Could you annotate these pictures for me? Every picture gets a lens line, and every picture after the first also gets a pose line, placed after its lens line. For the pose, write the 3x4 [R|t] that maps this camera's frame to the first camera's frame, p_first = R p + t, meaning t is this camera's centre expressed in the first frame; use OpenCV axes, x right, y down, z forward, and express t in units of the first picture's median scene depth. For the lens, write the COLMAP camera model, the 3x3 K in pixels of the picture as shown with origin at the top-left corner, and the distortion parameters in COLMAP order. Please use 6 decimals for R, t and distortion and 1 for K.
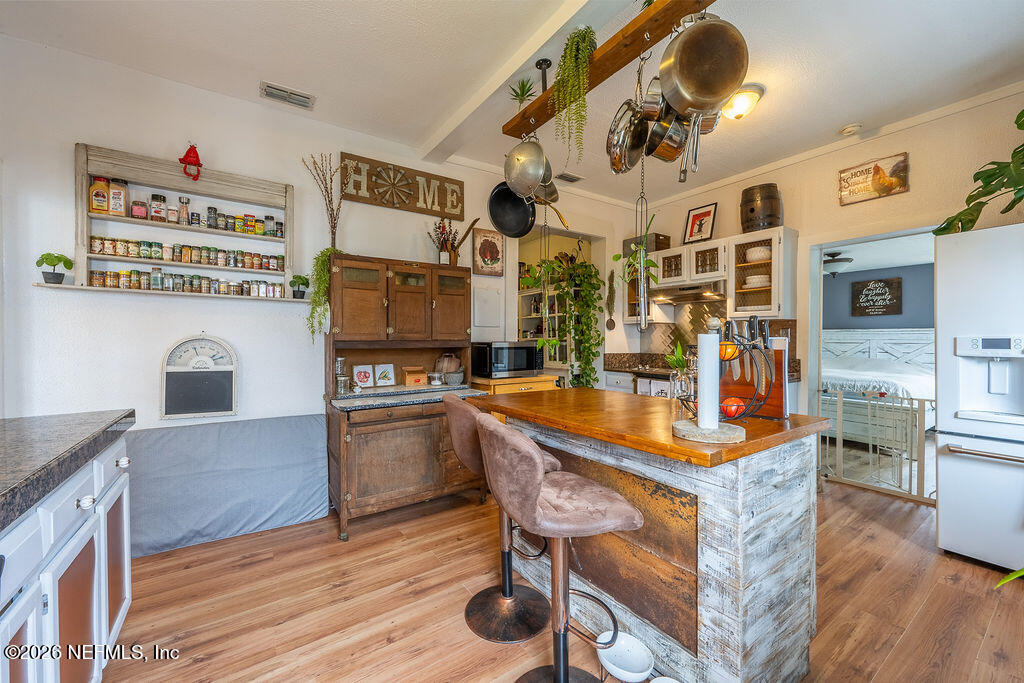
lens RADIAL K [[402.5, 0, 516.9], [0, 402.5, 339.4], [0, 0, 1]] dist [-0.003966, 0.000735]
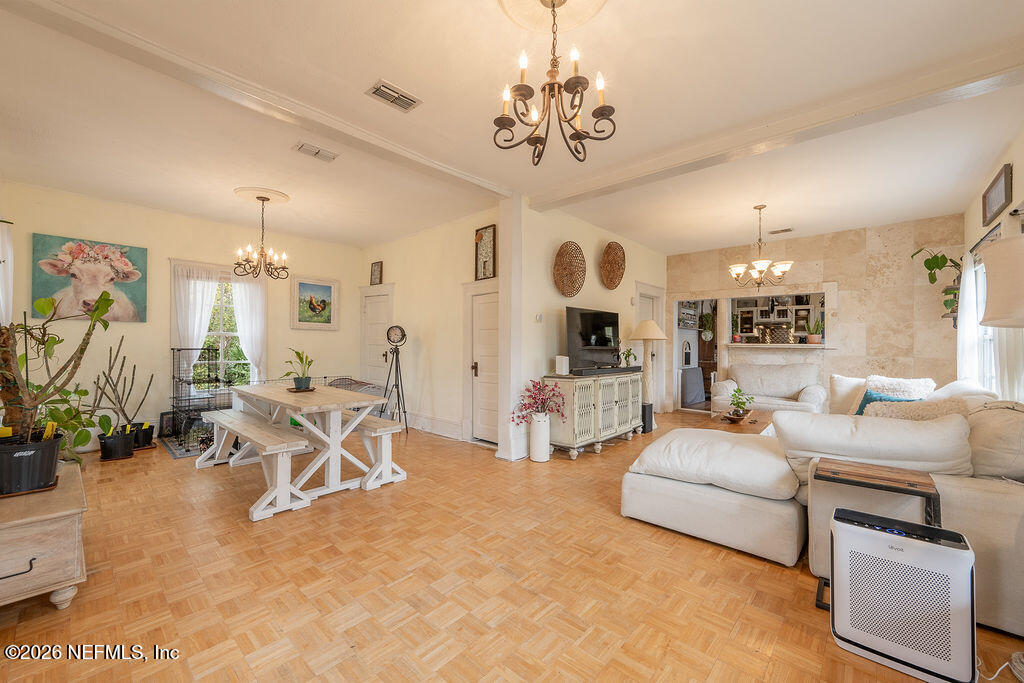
lens RADIAL K [[402.5, 0, 512.6], [0, 402.5, 342.9], [0, 0, 1]] dist [-0.003966, 0.000735]
pose [[0.970507, 0.010392, 0.240847, -1.880551], [-0.008689, 0.999929, -0.008134, 0.034844], [-0.240915, 0.005802, 0.970529, -1.140145]]
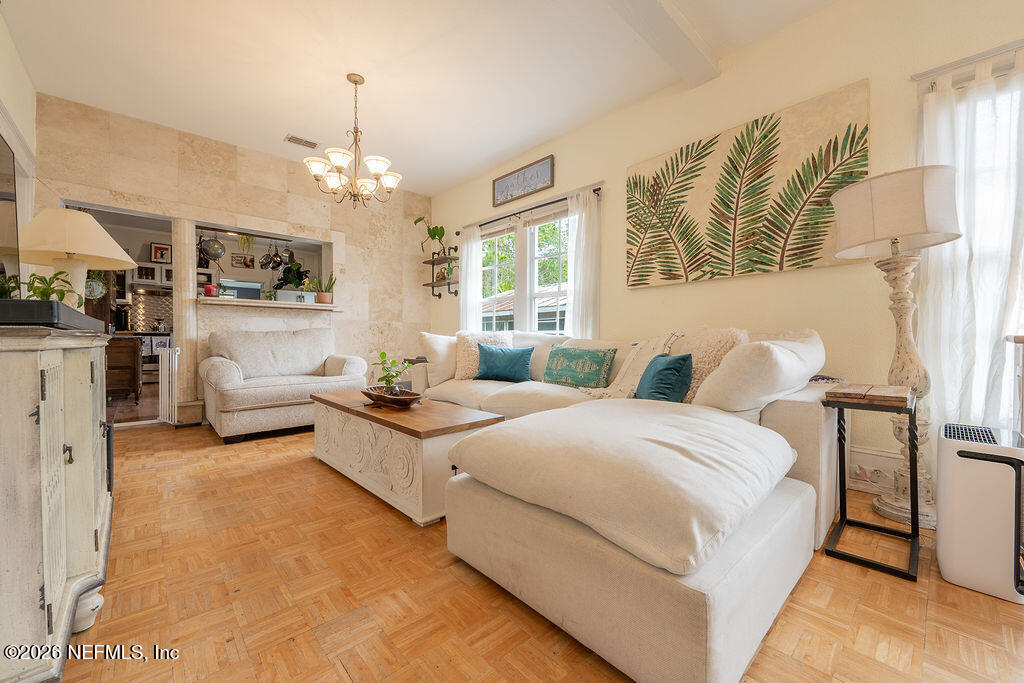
lens RADIAL K [[402.5, 0, 516.3], [0, 402.5, 337.1], [0, 0, 1]] dist [-0.003966, 0.000735]
pose [[-0.157494, 0.009202, 0.987477, -1.698106], [0.004577, 0.999953, -0.008588, 0.126799], [-0.987509, 0.003168, -0.157529, -0.332684]]
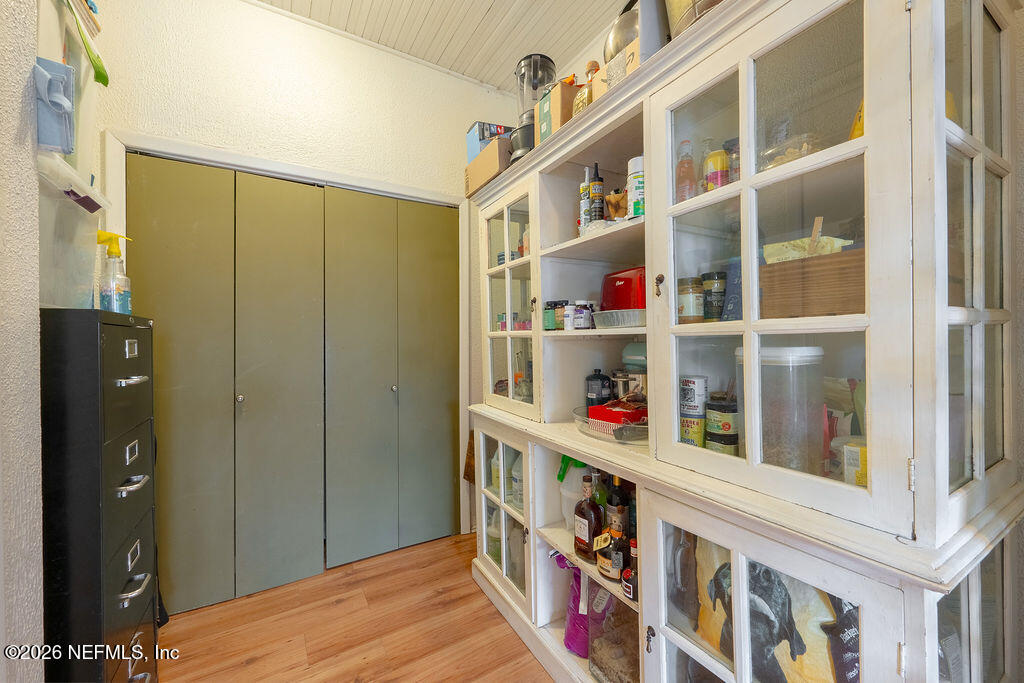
lens RADIAL K [[402.5, 0, 505.8], [0, 402.5, 338.1], [0, 0, 1]] dist [-0.003966, 0.000735]
pose [[0.997127, -0.007864, -0.075339, 0.011878], [0.008027, 0.999966, 0.001857, 0.002512], [0.075322, -0.002456, 0.997156, 1.067990]]
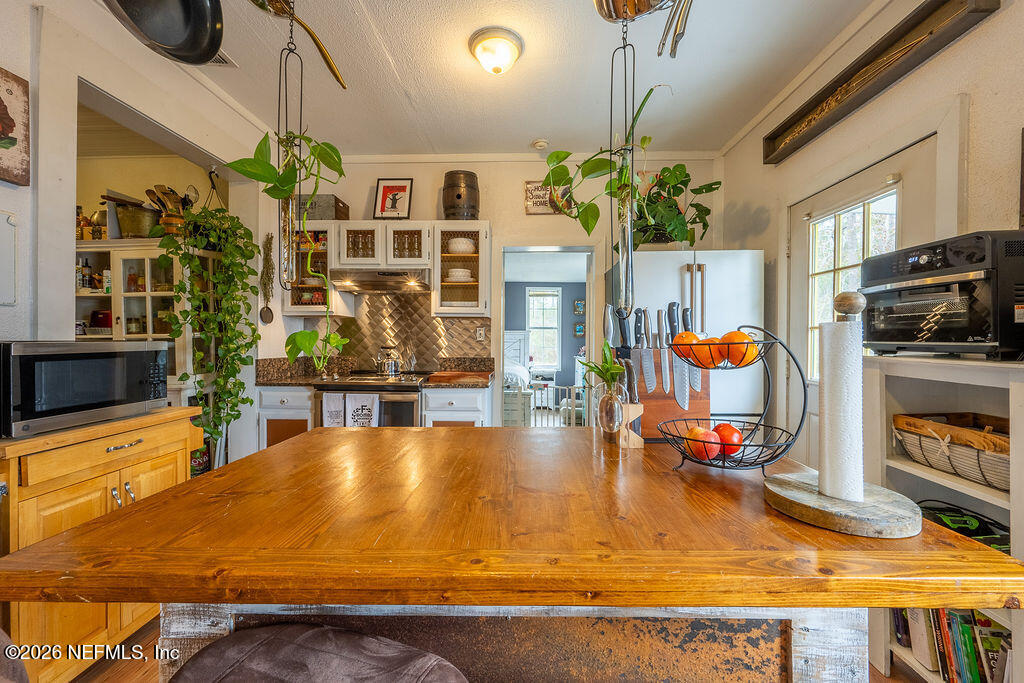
lens RADIAL K [[402.5, 0, 516.2], [0, 402.5, 342.2], [0, 0, 1]] dist [-0.003966, 0.000735]
pose [[0.590392, -0.004177, 0.807106, -0.068093], [-0.001706, 0.999978, 0.006424, 0.003011], [-0.807115, -0.005170, 0.590372, 0.320515]]
